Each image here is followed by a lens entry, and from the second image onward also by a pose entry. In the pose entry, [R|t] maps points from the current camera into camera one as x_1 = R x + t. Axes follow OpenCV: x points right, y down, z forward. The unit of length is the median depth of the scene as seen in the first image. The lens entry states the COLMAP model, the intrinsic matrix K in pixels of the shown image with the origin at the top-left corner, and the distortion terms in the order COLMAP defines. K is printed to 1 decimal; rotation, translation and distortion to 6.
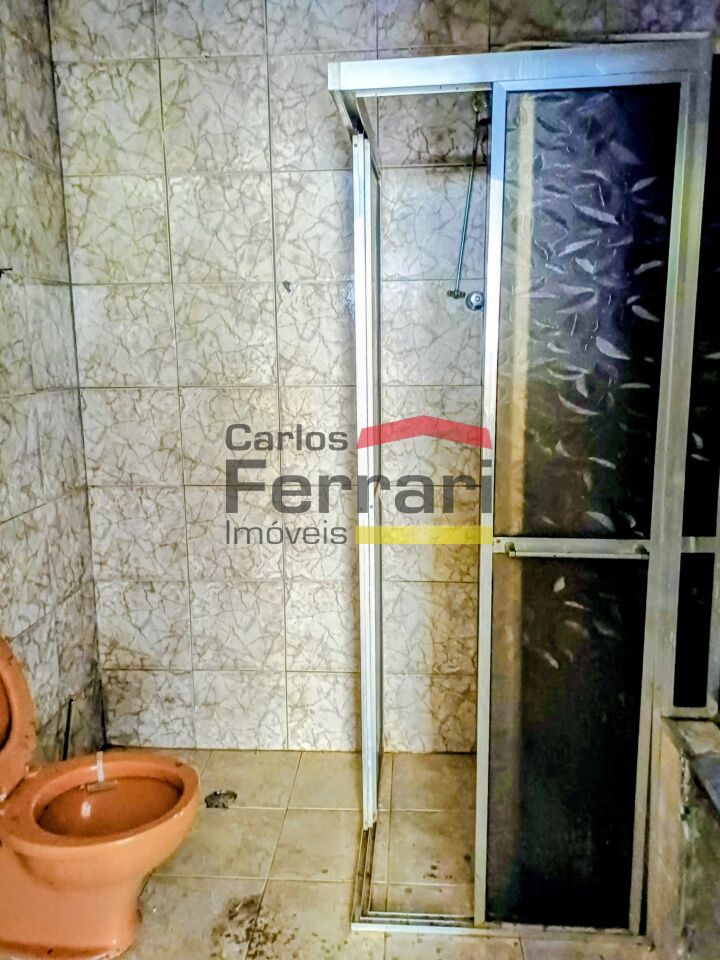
lens RADIAL K [[707.6, 0, 359.9], [0, 707.6, 480.3], [0, 0, 1]] dist [0.015870, -0.009954]
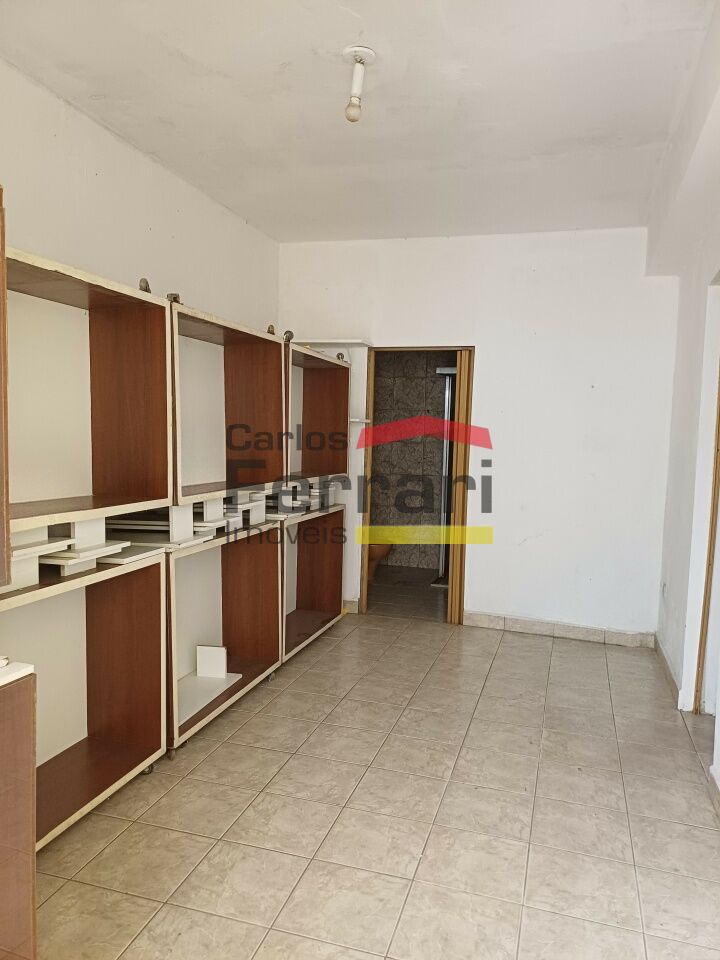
lens RADIAL K [[707.6, 0, 362.5], [0, 707.6, 477.6], [0, 0, 1]] dist [0.015870, -0.009954]
pose [[0.975953, 0.053384, -0.211342, 0.294124], [-0.078194, 0.990758, -0.110831, 0.393124], [0.203472, 0.124692, 0.971108, -2.102863]]
